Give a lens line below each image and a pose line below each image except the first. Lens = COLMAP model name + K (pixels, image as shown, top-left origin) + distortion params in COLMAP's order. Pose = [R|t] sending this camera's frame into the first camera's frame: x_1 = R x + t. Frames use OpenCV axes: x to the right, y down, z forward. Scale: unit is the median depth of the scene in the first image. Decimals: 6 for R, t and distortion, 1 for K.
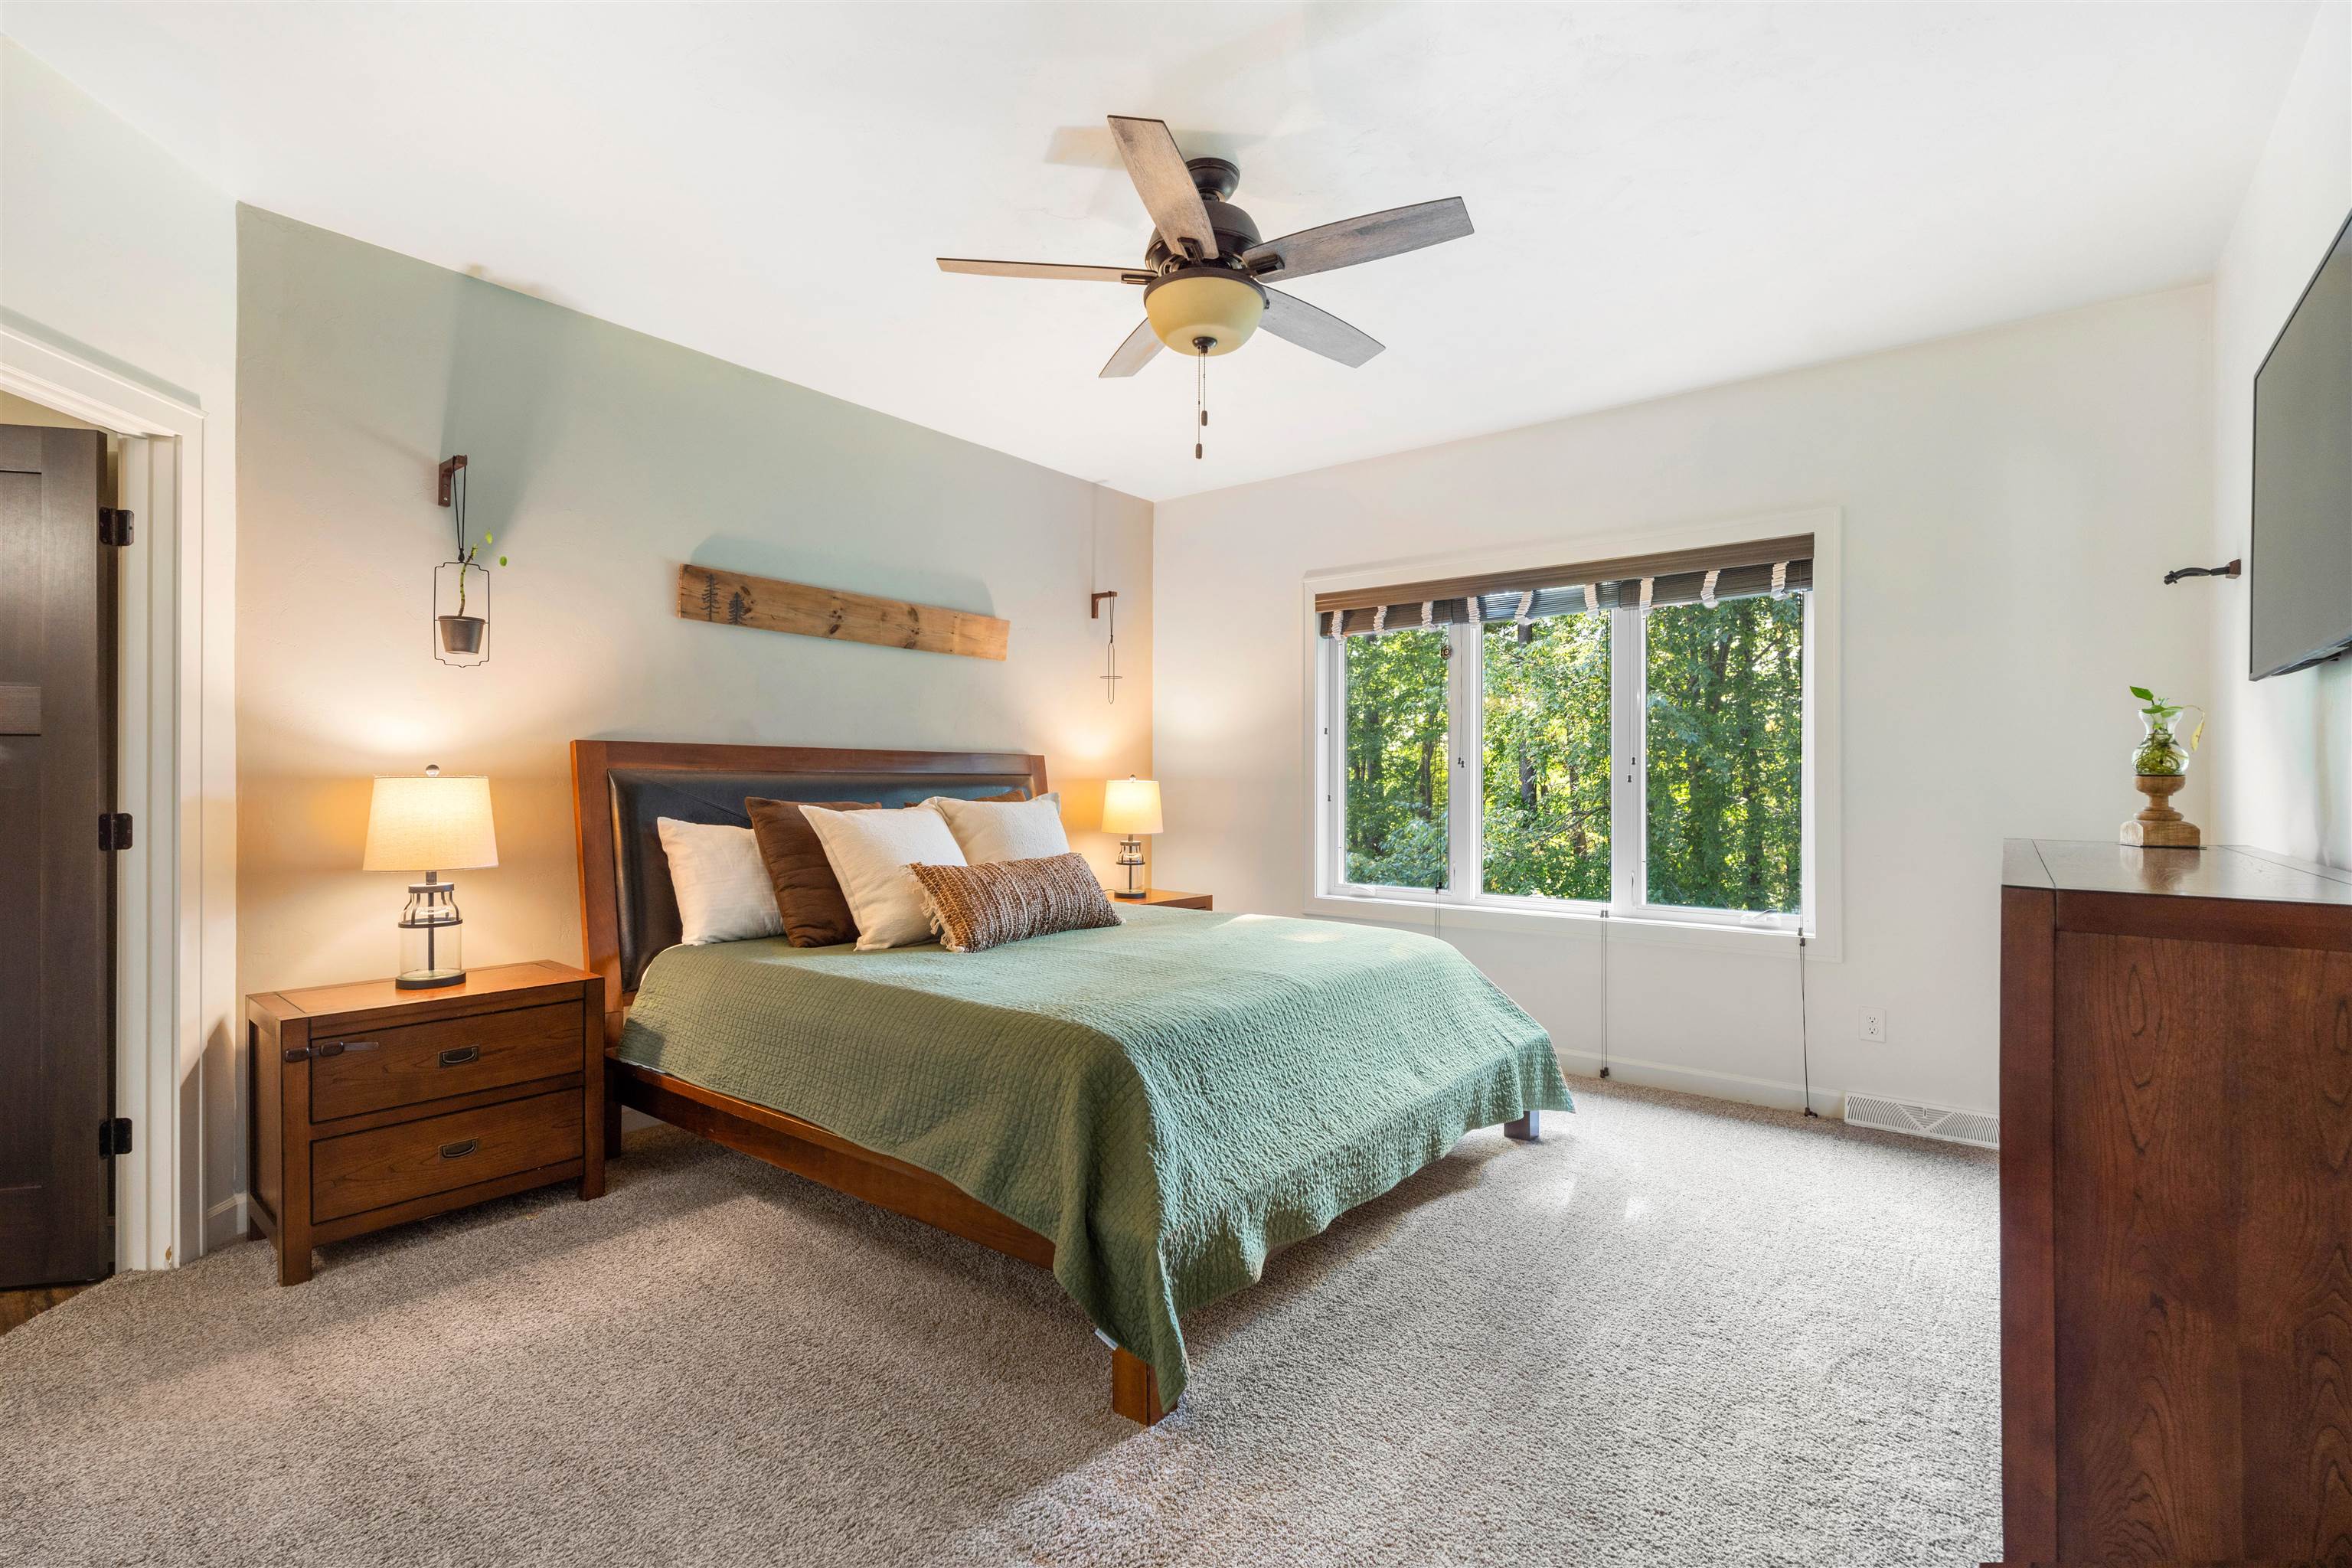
lens RADIAL K [[1054.1, 0, 1178.0], [0, 1054.1, 783.3], [0, 0, 1]] dist [0.001707, 0.000443]
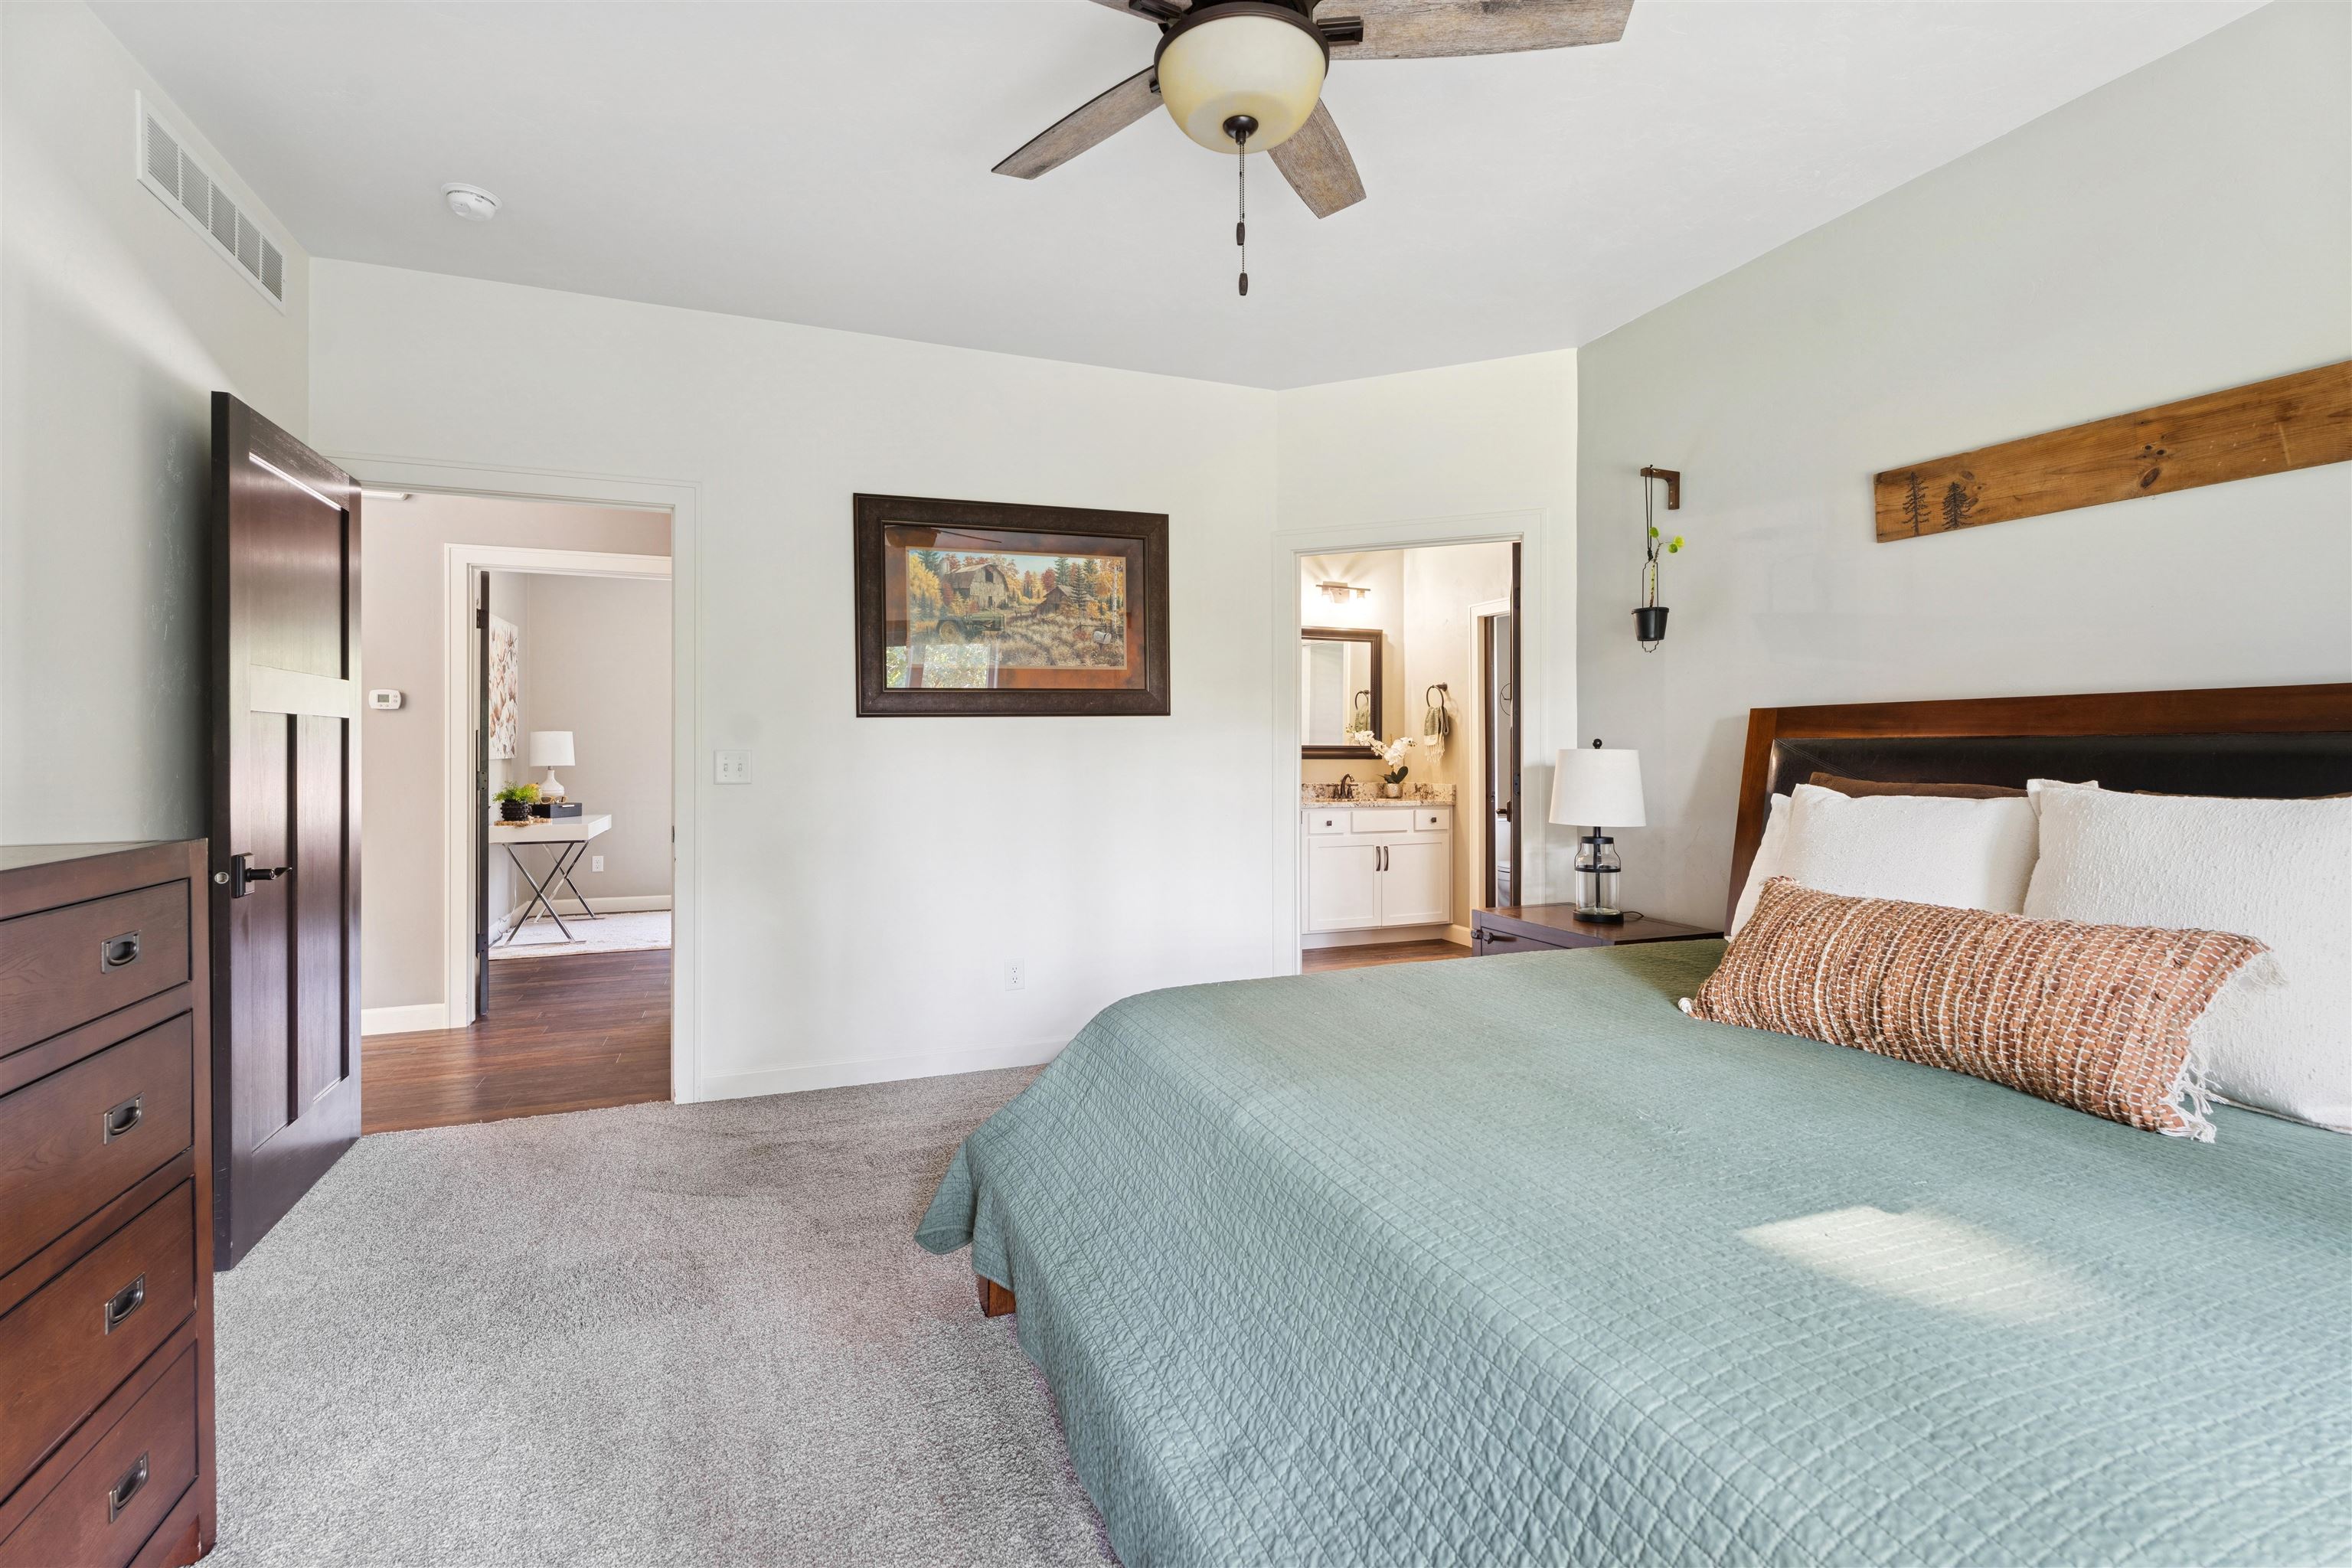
lens RADIAL K [[1054.1, 0, 1173.9], [0, 1054.1, 765.5], [0, 0, 1]] dist [0.001707, 0.000443]
pose [[-0.510111, 0.015137, -0.859975, 0.460913], [0.002512, 0.999867, 0.016110, -0.005619], [0.860105, 0.006057, -0.510082, 0.930056]]
